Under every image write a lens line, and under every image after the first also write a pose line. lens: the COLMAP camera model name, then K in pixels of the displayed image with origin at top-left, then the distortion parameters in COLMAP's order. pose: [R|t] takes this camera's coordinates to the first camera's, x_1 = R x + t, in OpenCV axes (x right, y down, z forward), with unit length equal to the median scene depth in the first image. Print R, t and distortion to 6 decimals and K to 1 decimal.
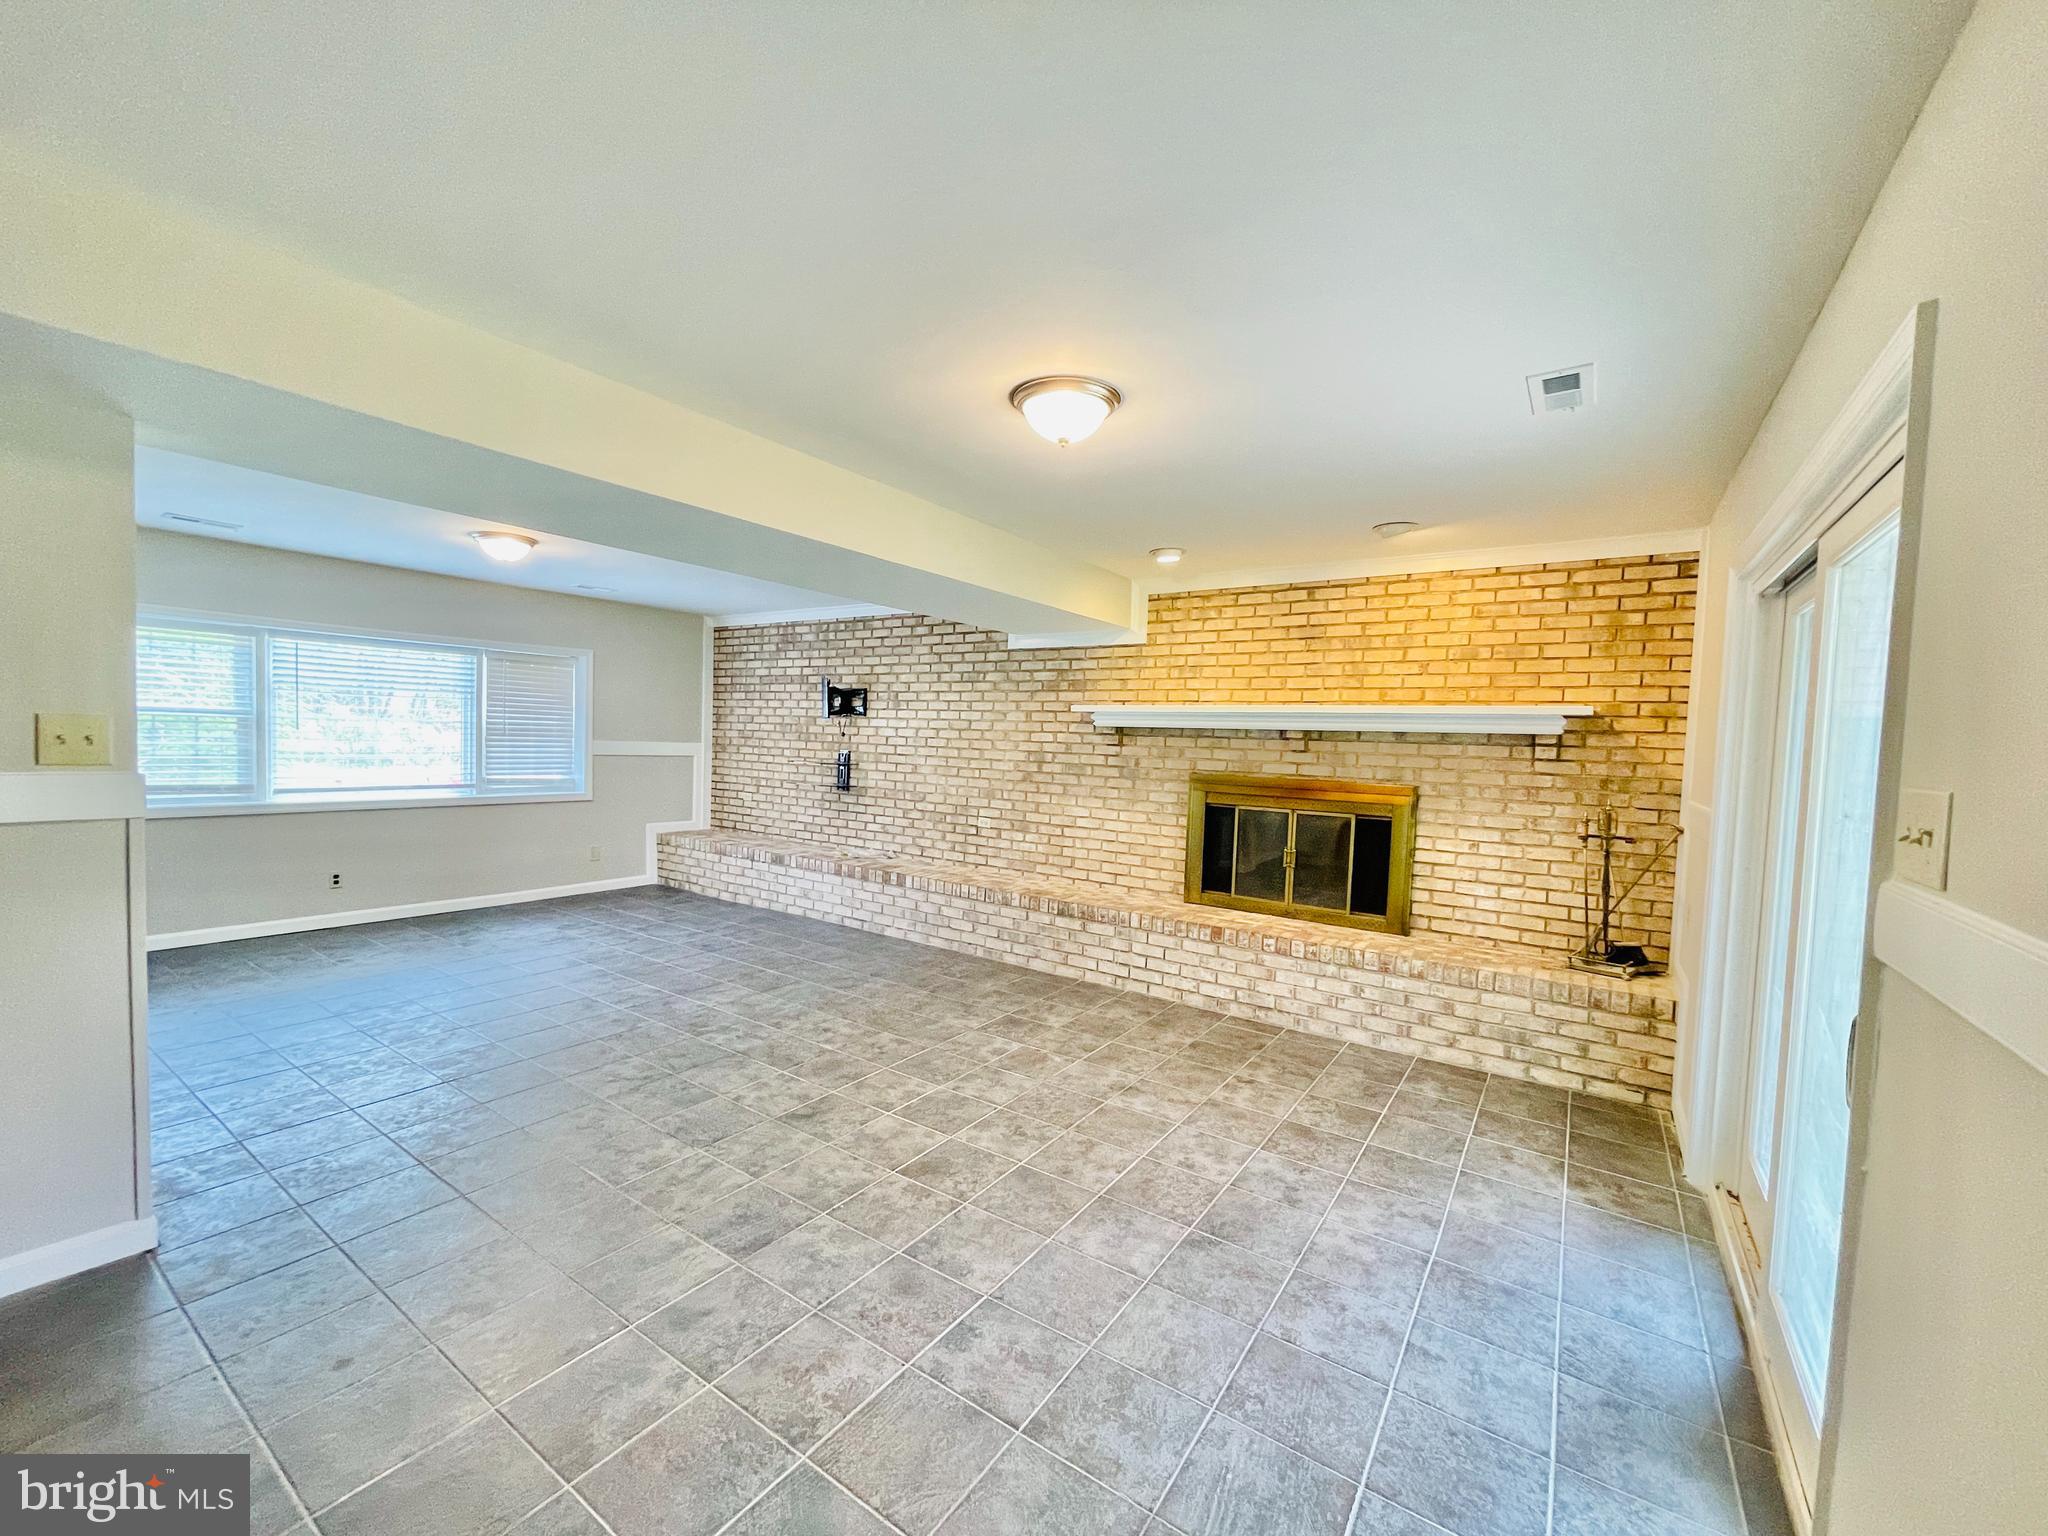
lens RADIAL K [[825.5, 0, 1014.3], [0, 825.5, 778.0], [0, 0, 1]] dist [0.001178, 0.000025]
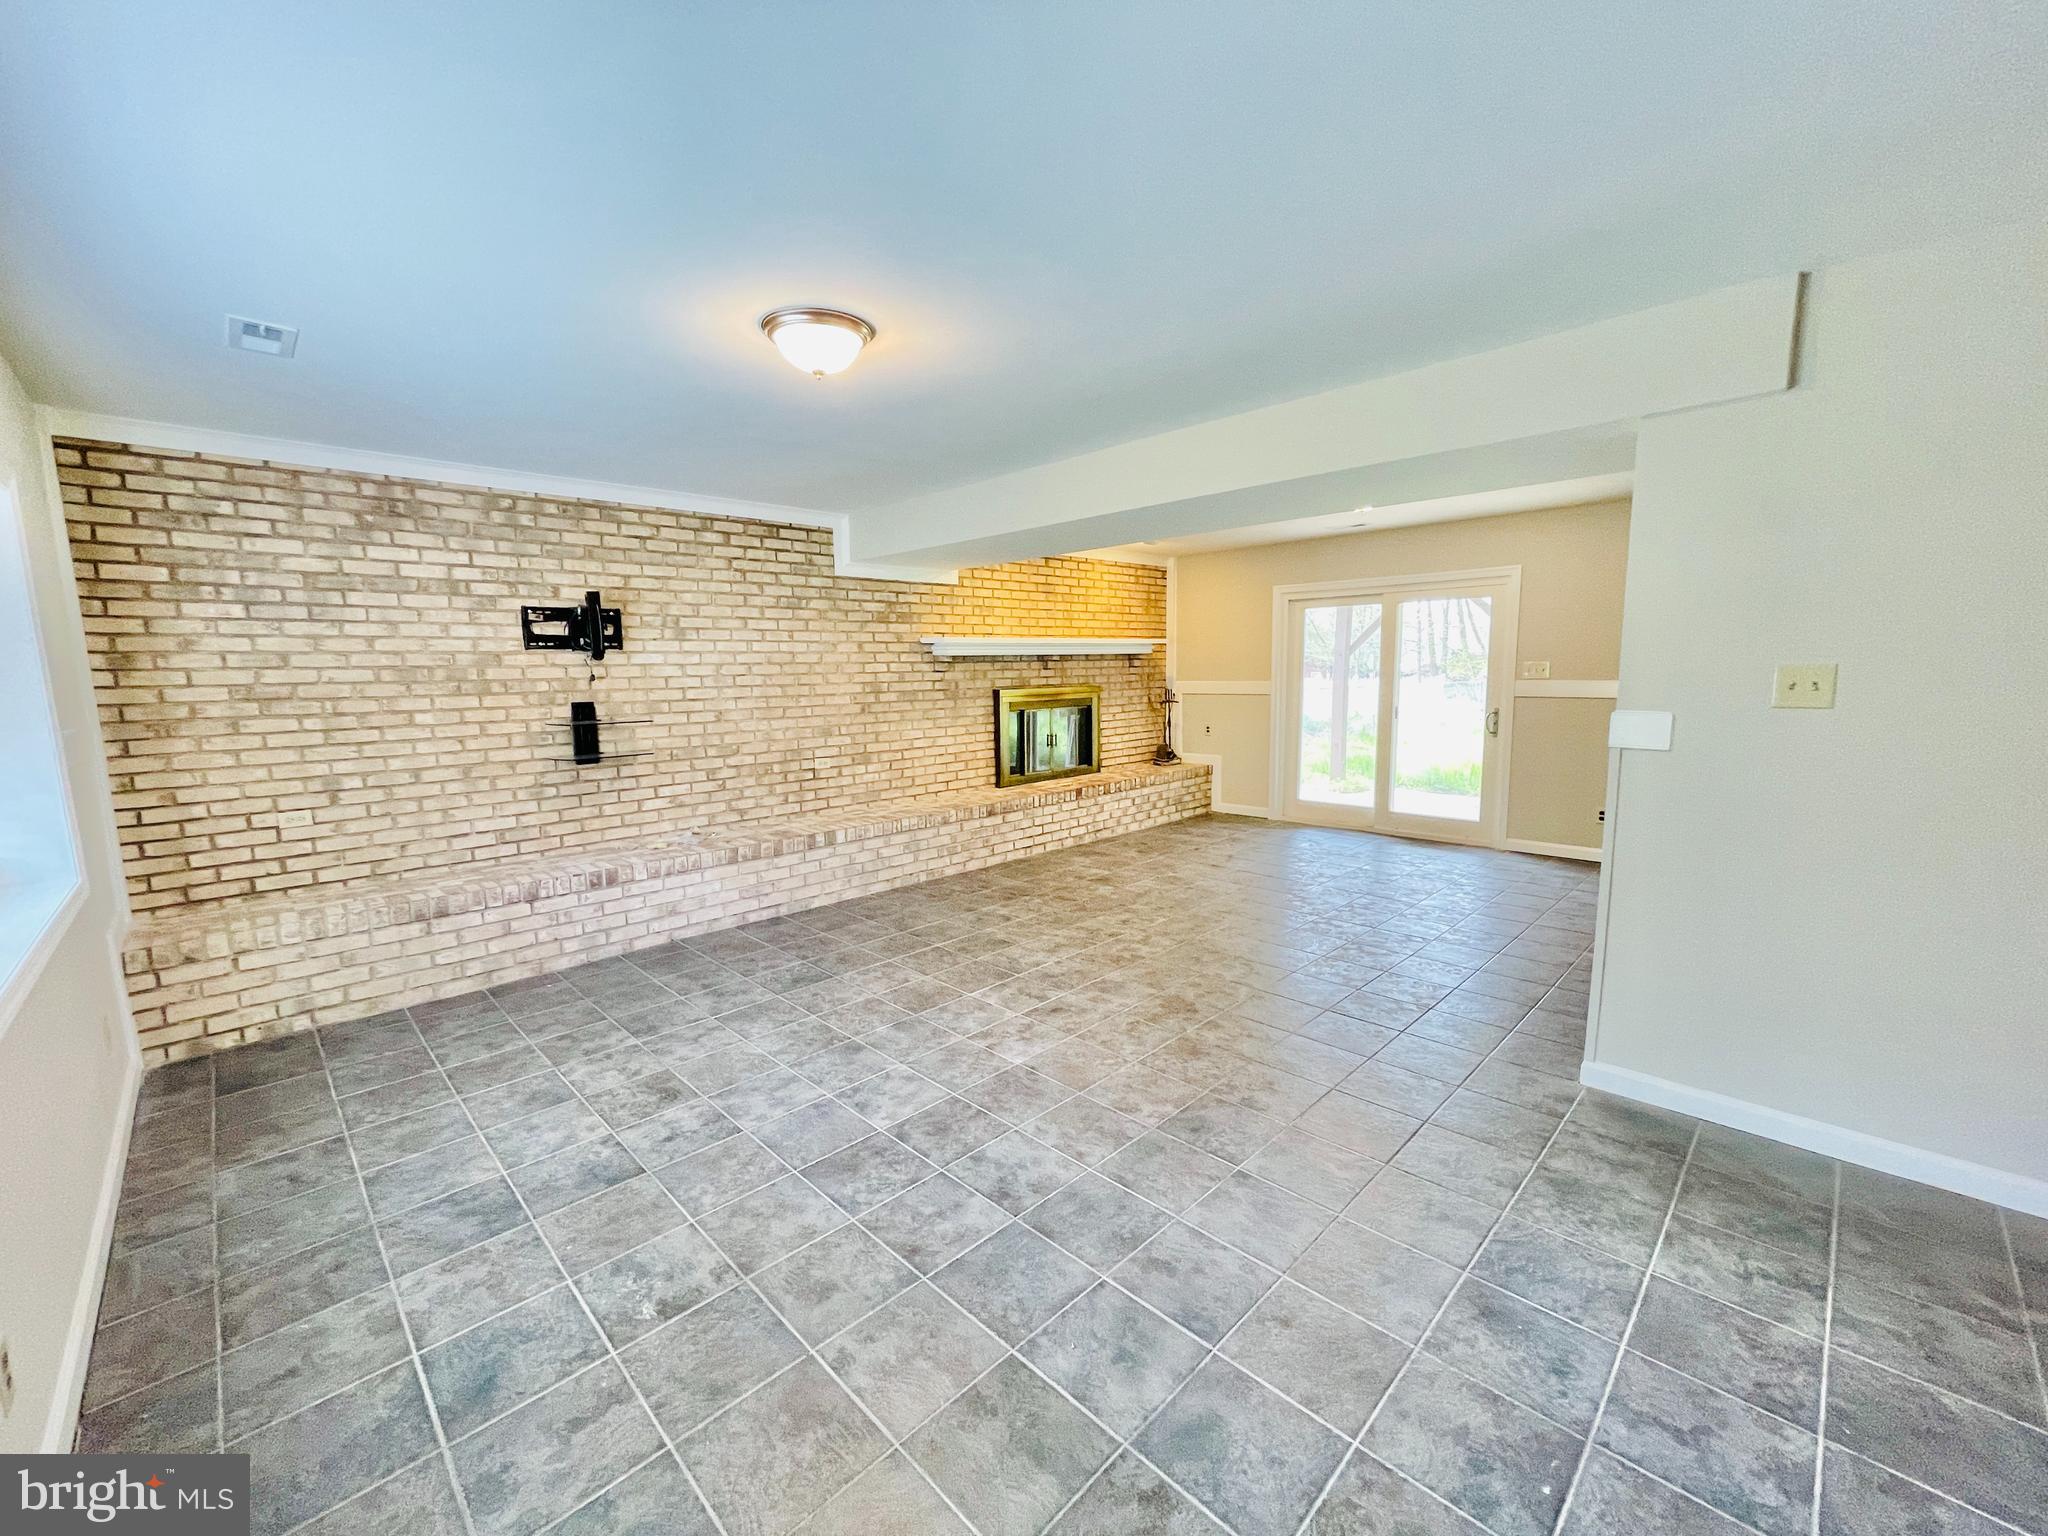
lens RADIAL K [[825.5, 0, 1014.3], [0, 825.5, 778.0], [0, 0, 1]] dist [0.001178, 0.000025]
pose [[0.188214, -0.168445, 0.967575, -1.092121], [0.072833, 0.984864, 0.157287, -0.073143], [-0.979424, 0.040867, 0.197633, 0.735639]]
